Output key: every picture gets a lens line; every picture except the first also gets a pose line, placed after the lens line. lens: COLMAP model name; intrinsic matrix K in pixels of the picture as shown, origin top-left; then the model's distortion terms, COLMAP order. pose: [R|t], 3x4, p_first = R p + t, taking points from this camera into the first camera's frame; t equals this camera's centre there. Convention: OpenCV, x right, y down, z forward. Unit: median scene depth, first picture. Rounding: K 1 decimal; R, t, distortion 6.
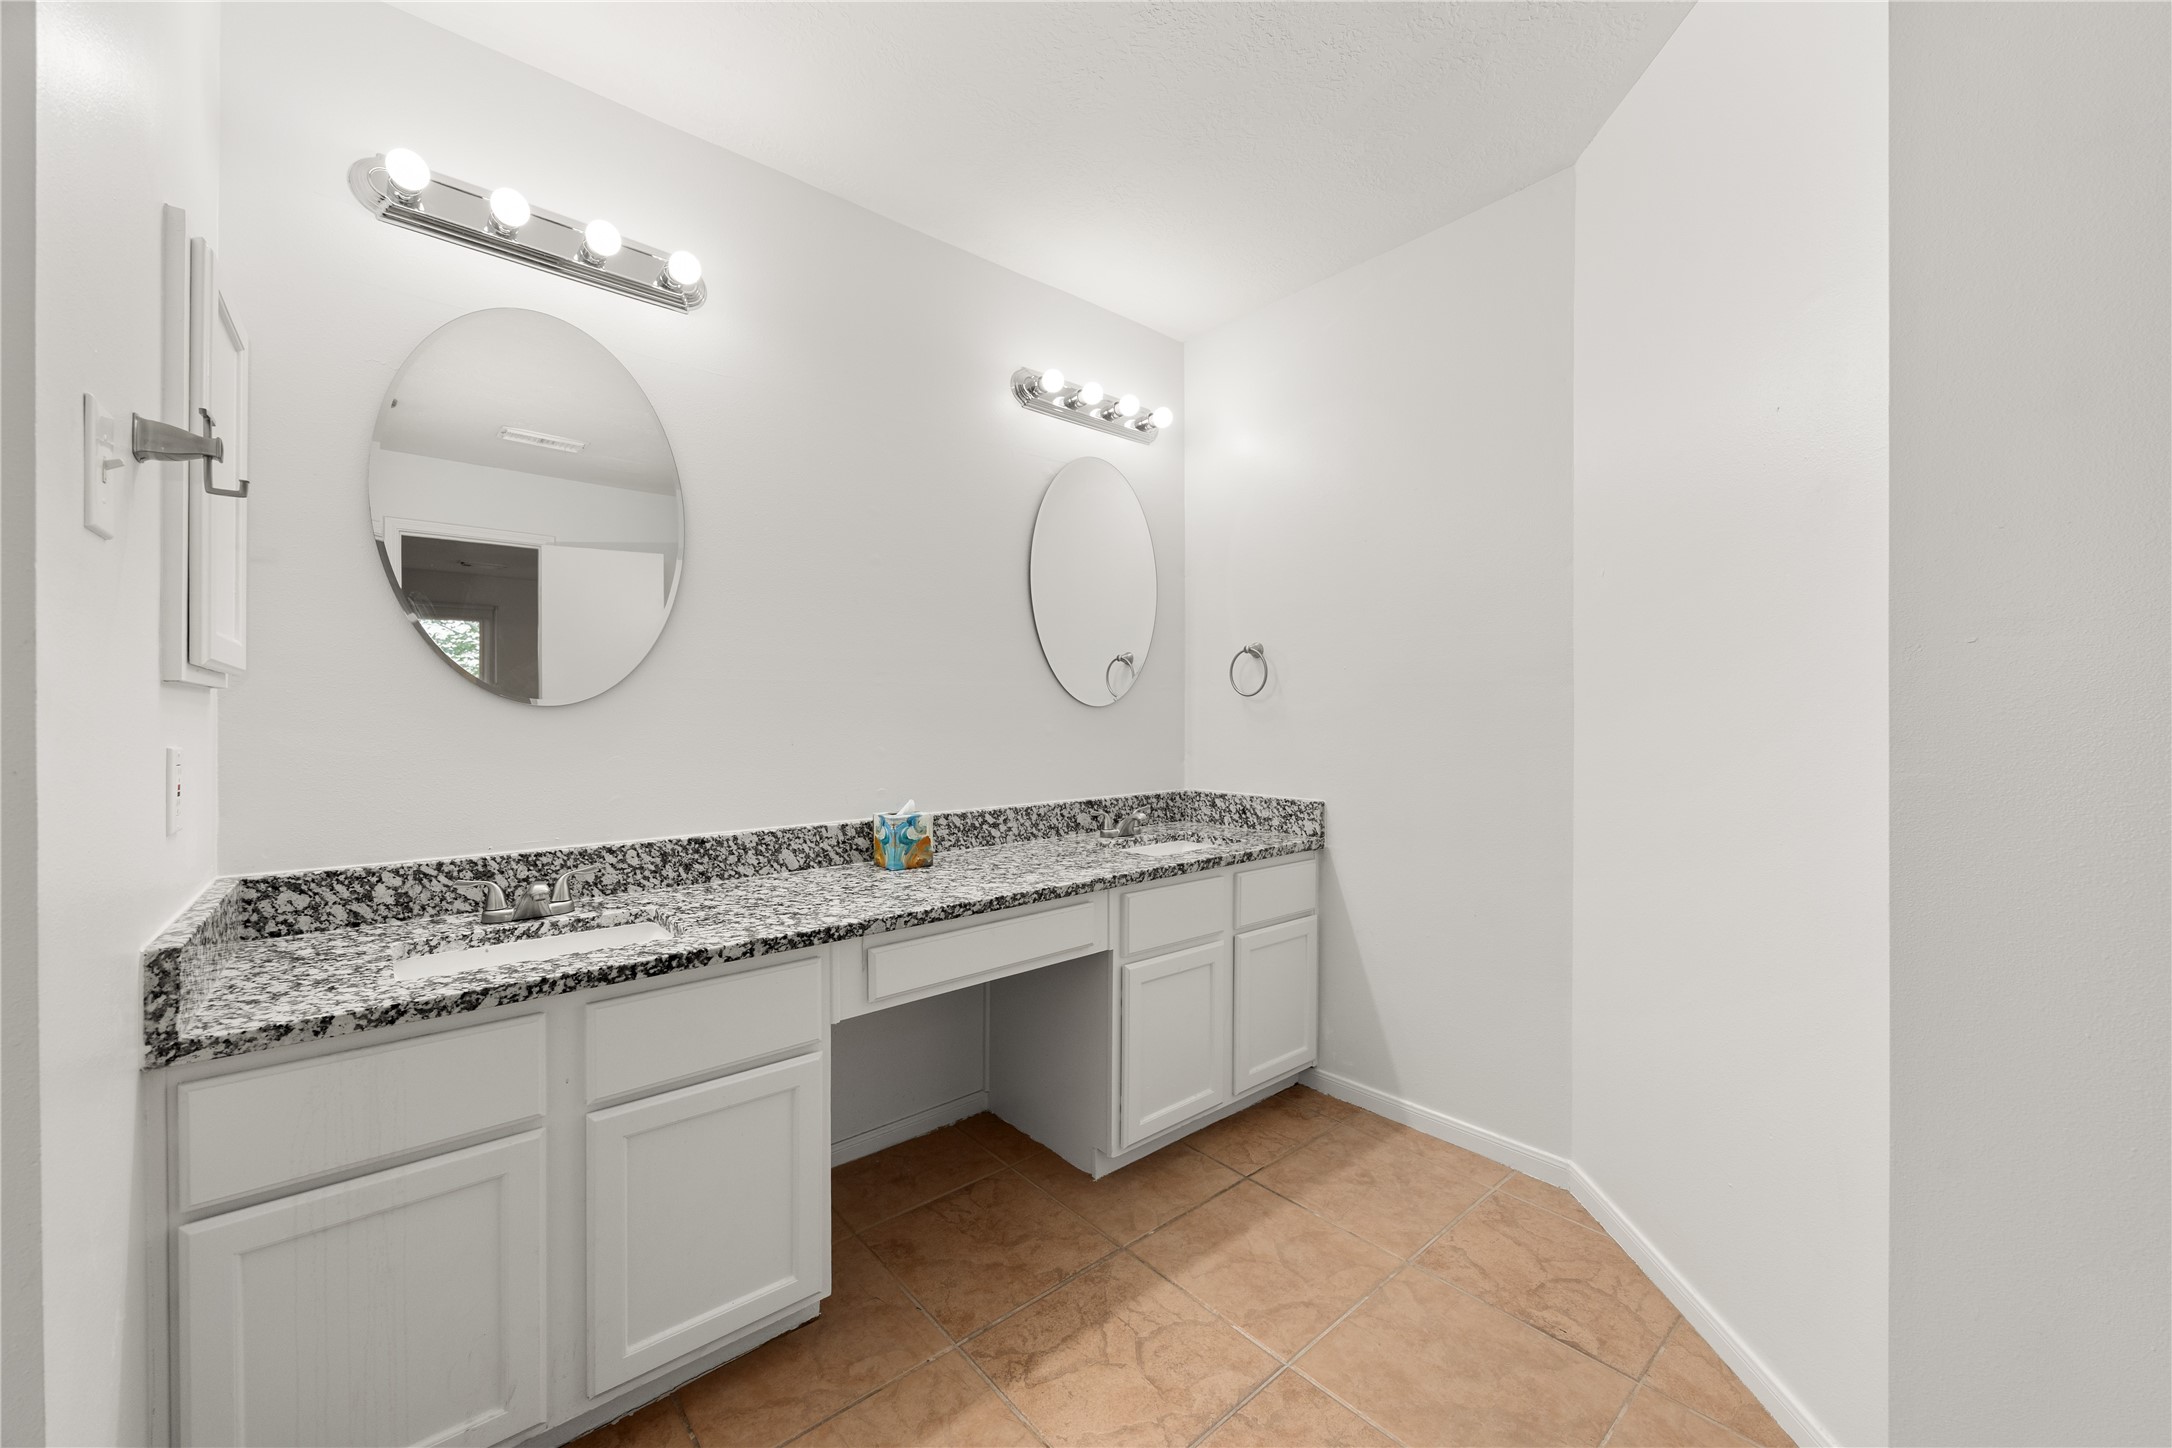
lens RADIAL K [[836.9, 0, 1082.7], [0, 836.9, 720.2], [0, 0, 1]] dist [0.000518, -0.000161]
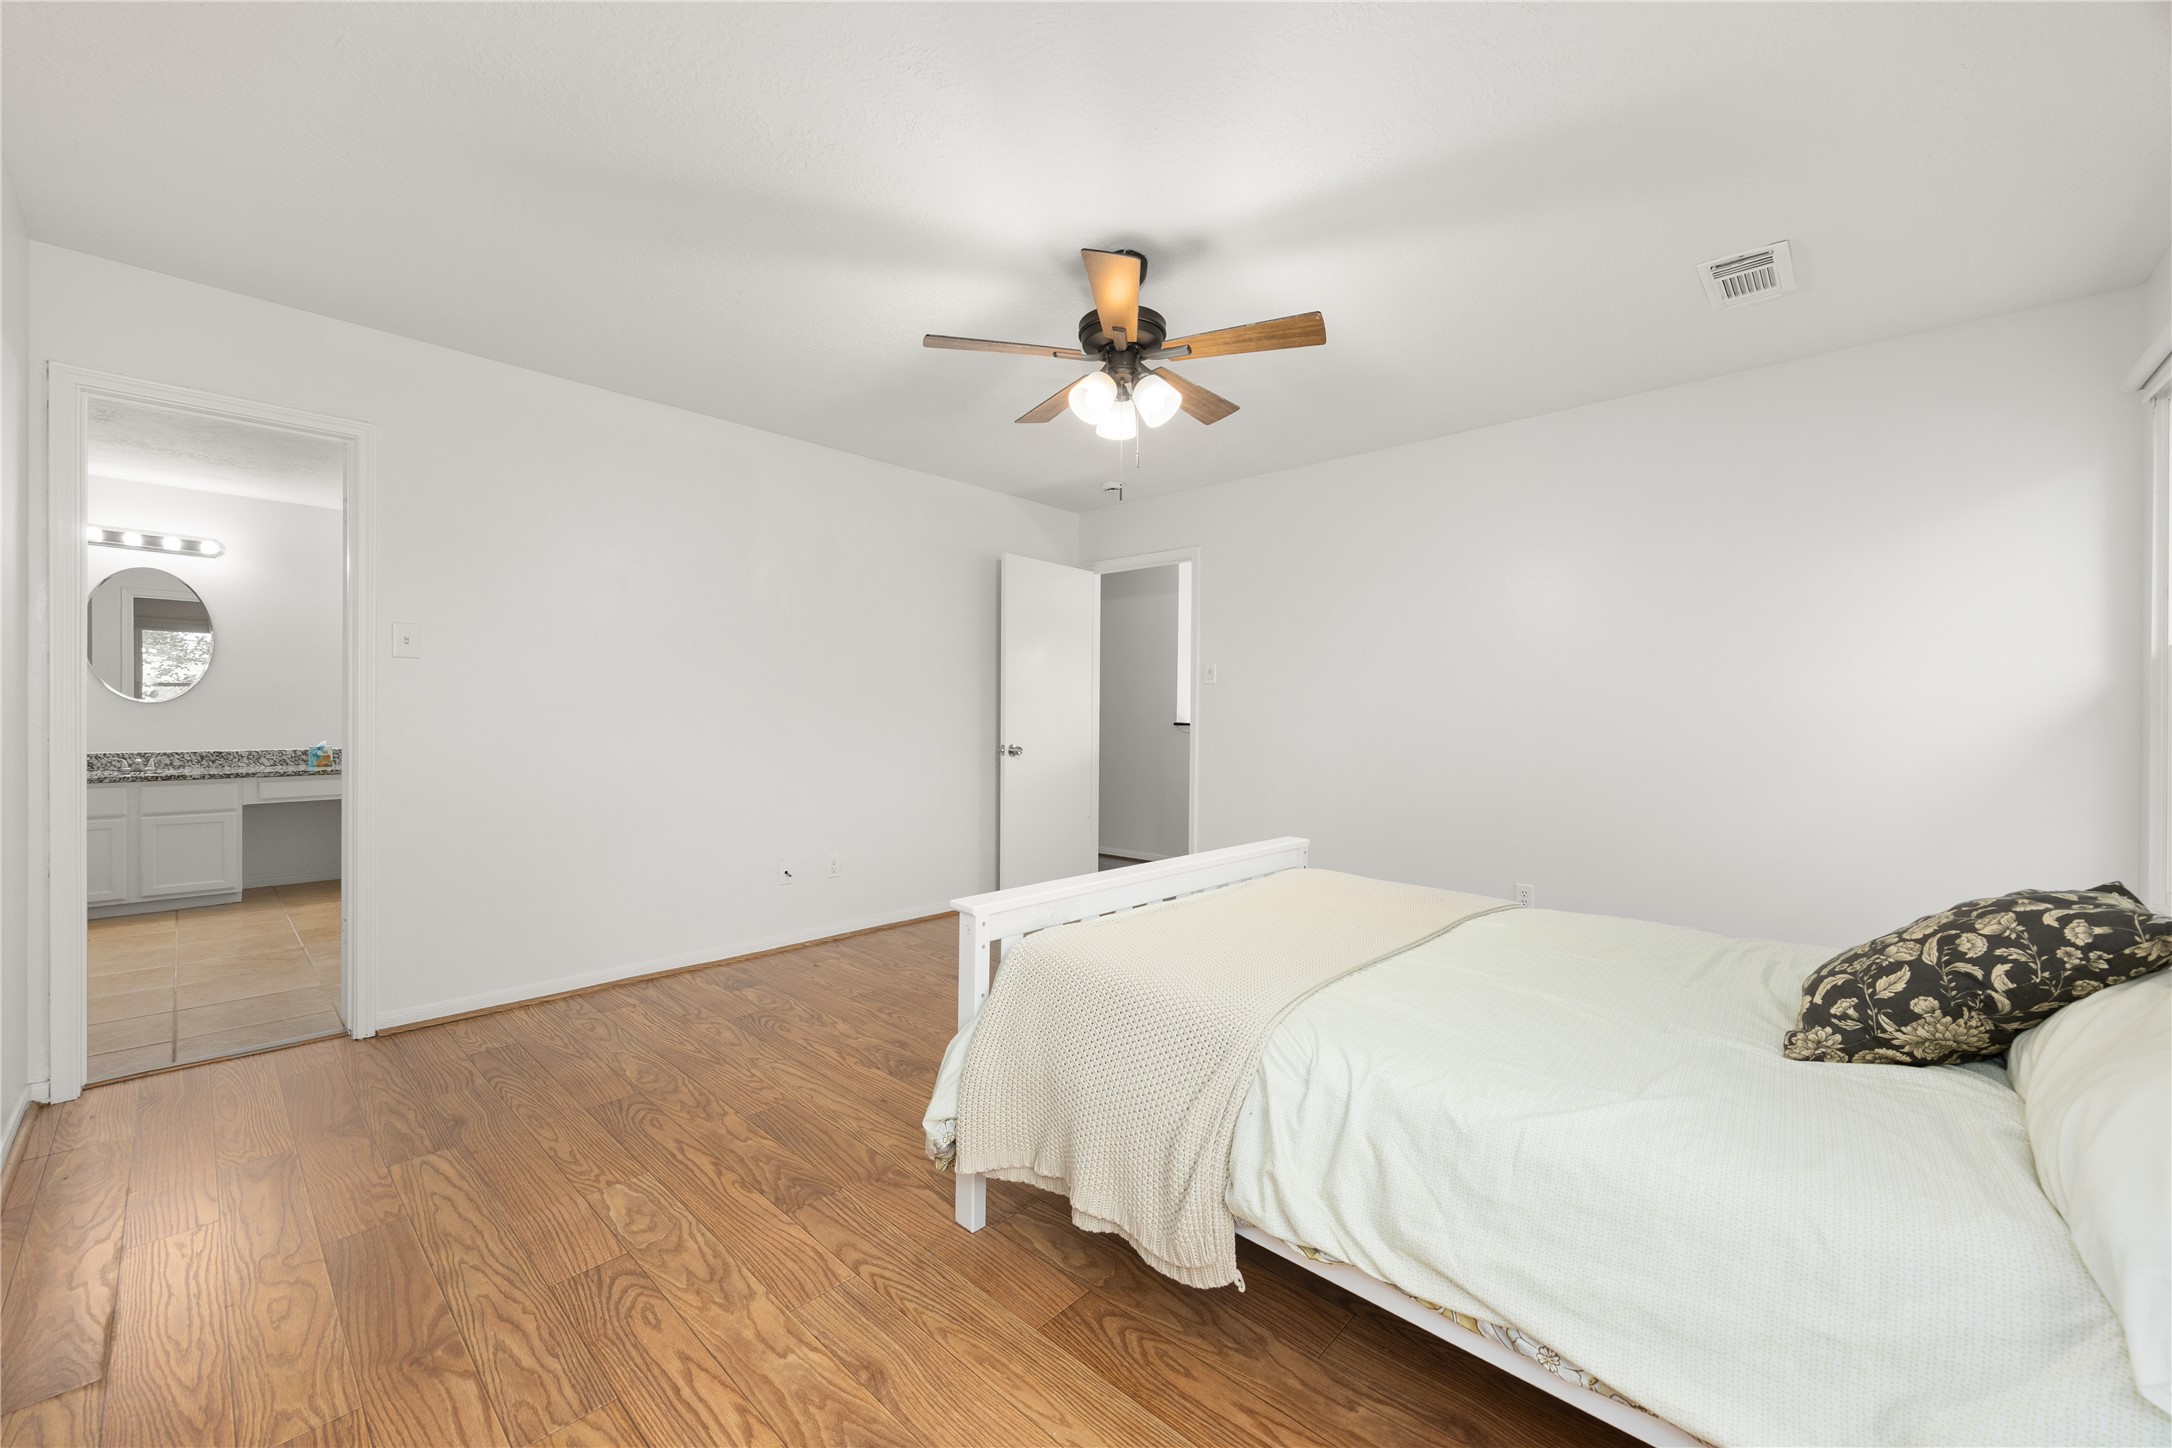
lens RADIAL K [[836.9, 0, 1082.7], [0, 836.9, 720.2], [0, 0, 1]] dist [0.000518, -0.000161]
pose [[0.994438, 0.007044, 0.105087, 2.256535], [-0.007191, 0.999974, 0.001020, 0.013617], [-0.105077, -0.001770, 0.994463, -2.220989]]
